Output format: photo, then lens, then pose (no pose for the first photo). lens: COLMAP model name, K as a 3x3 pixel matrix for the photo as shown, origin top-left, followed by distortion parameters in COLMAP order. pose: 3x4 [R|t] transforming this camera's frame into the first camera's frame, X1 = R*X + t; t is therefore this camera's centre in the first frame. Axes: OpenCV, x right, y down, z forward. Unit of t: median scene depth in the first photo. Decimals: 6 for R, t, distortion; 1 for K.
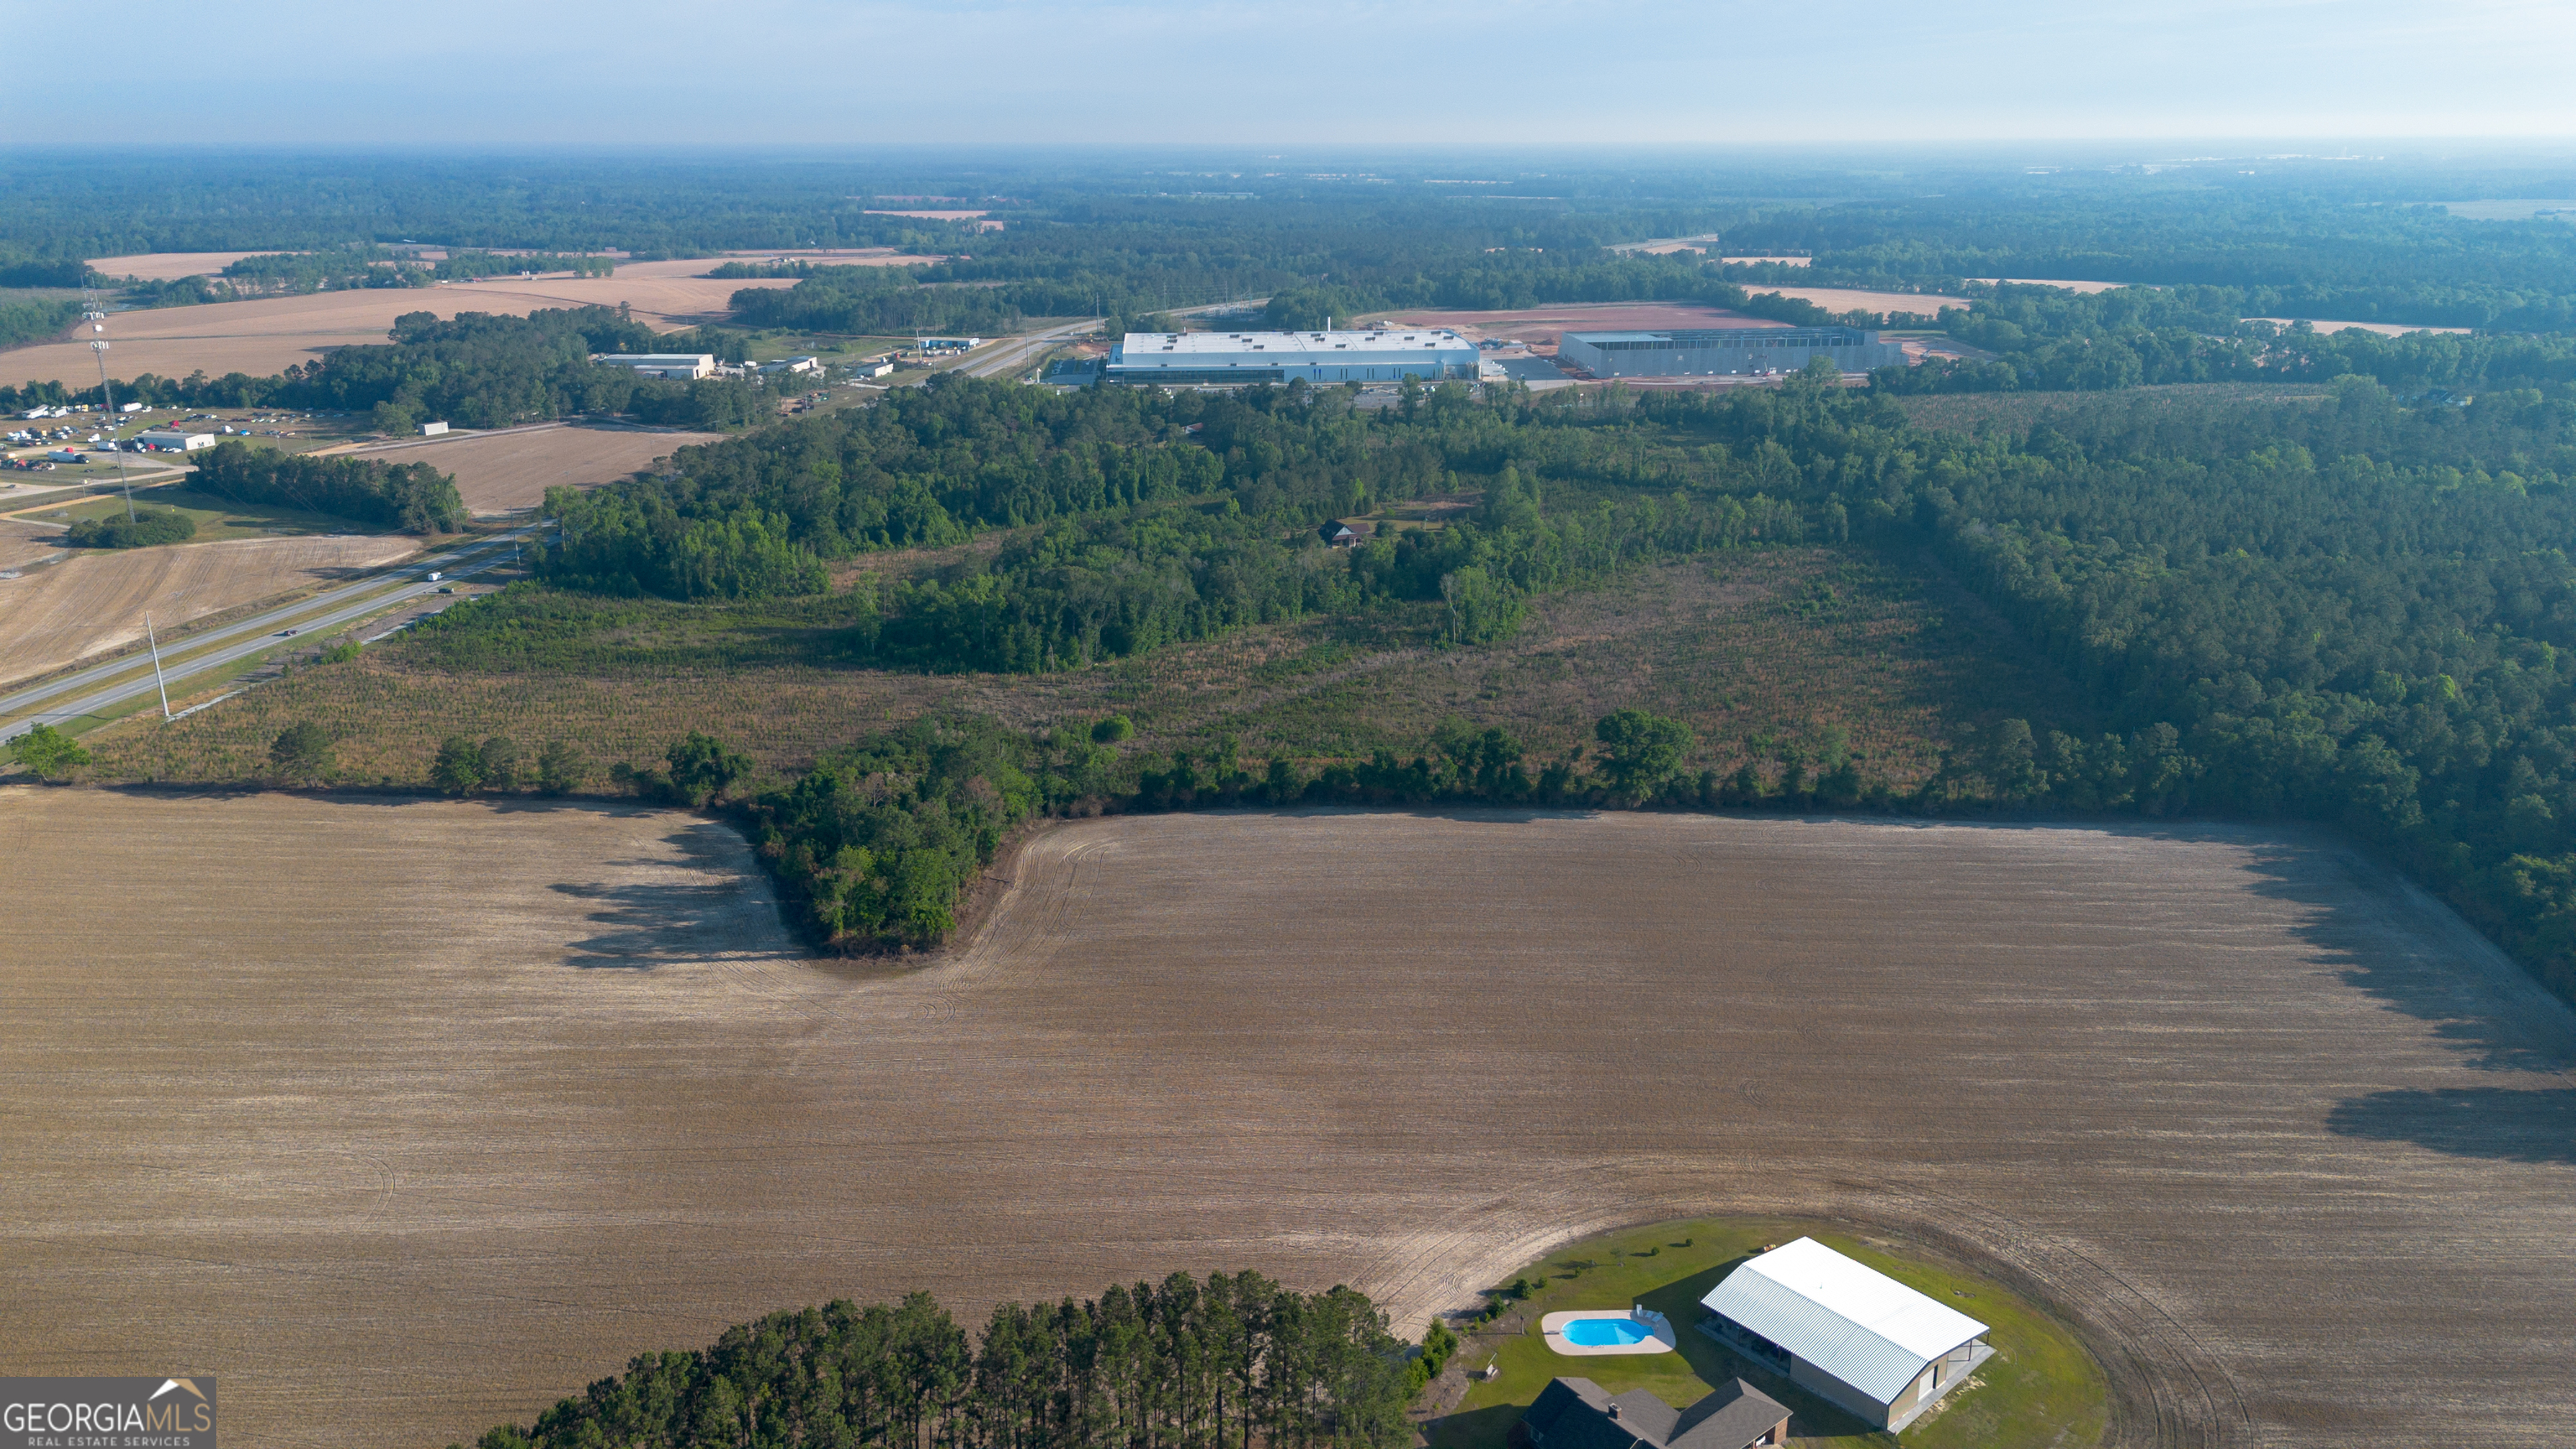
lens RADIAL K [[1825.3, 0, 1296.1], [0, 1825.3, 728.4], [0, 0, 1]] dist [0.084917, -0.088212]
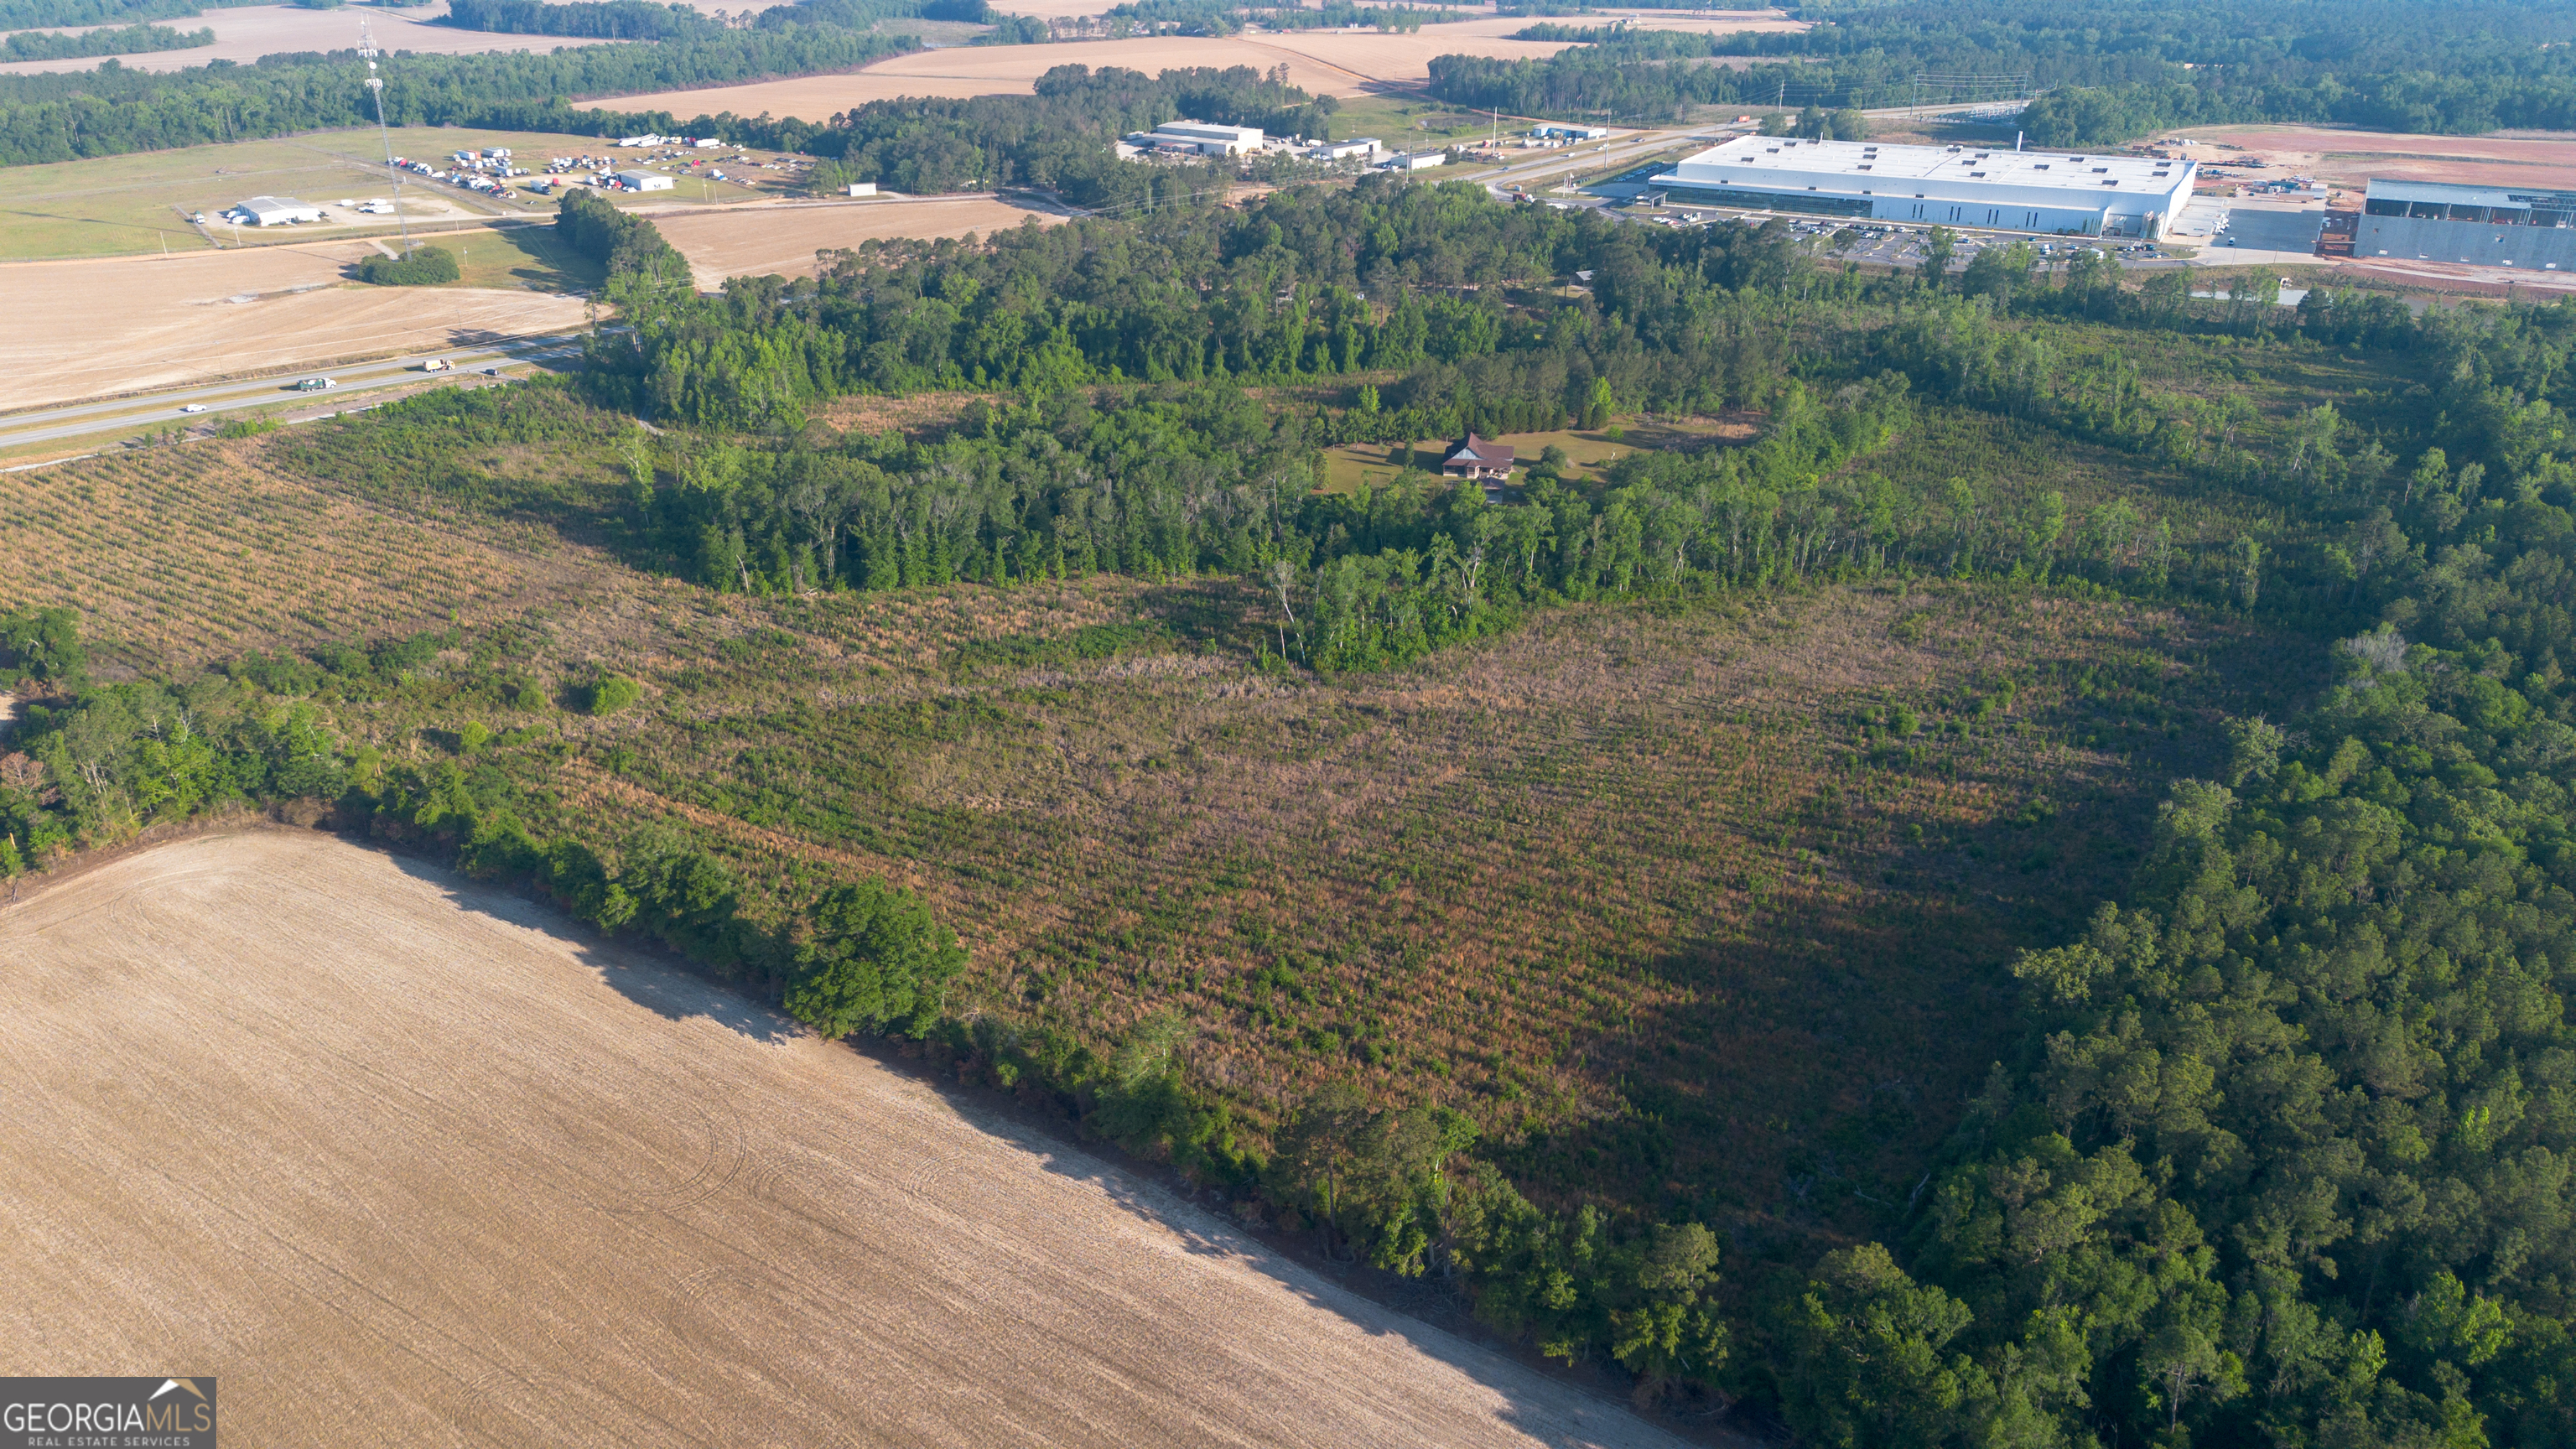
lens RADIAL K [[1825.3, 0, 1296.1], [0, 1825.3, 728.4], [0, 0, 1]] dist [0.084917, -0.088212]
pose [[0.840784, 0.234590, -0.487904, 0.388174], [-0.174725, 0.970595, 0.165578, -0.123046], [0.512401, -0.053967, 0.857049, 0.373719]]
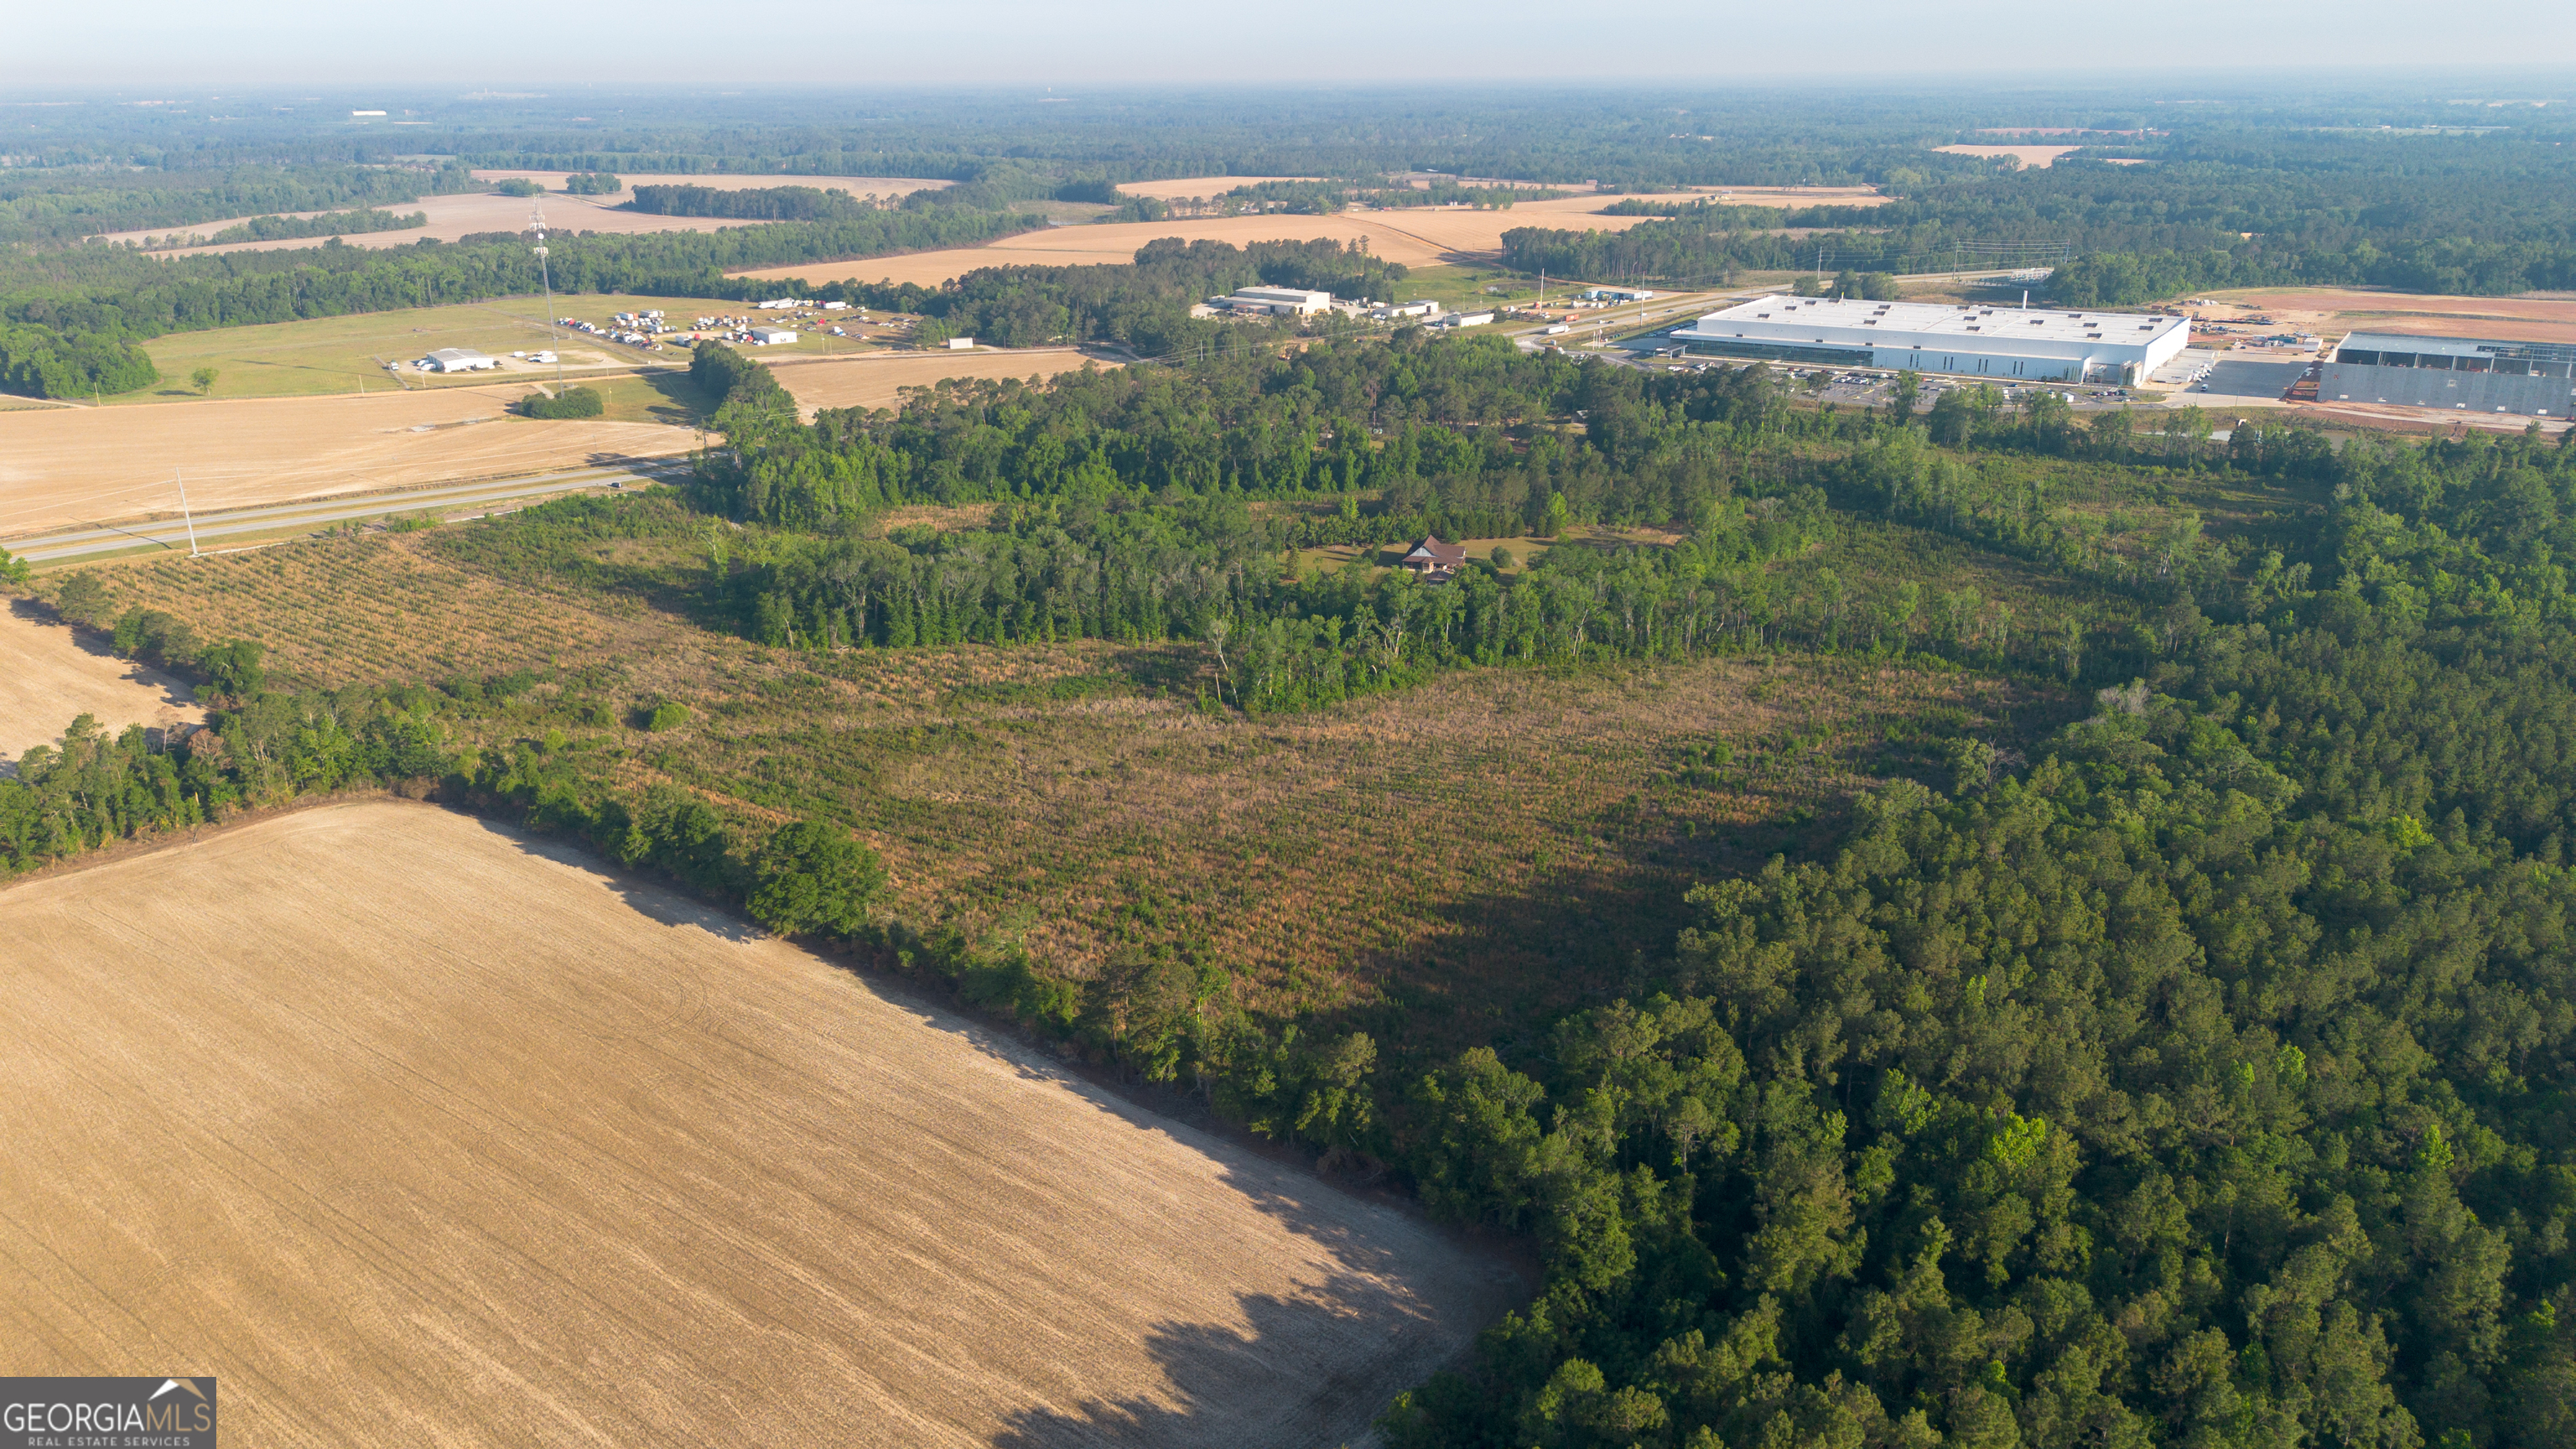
lens RADIAL K [[1825.3, 0, 1296.1], [0, 1825.3, 728.4], [0, 0, 1]] dist [0.084917, -0.088212]
pose [[0.795962, 0.203447, -0.570135, 0.526038], [-0.183463, 0.978610, 0.093075, -0.106851], [0.576876, 0.030515, 0.816261, 0.317082]]
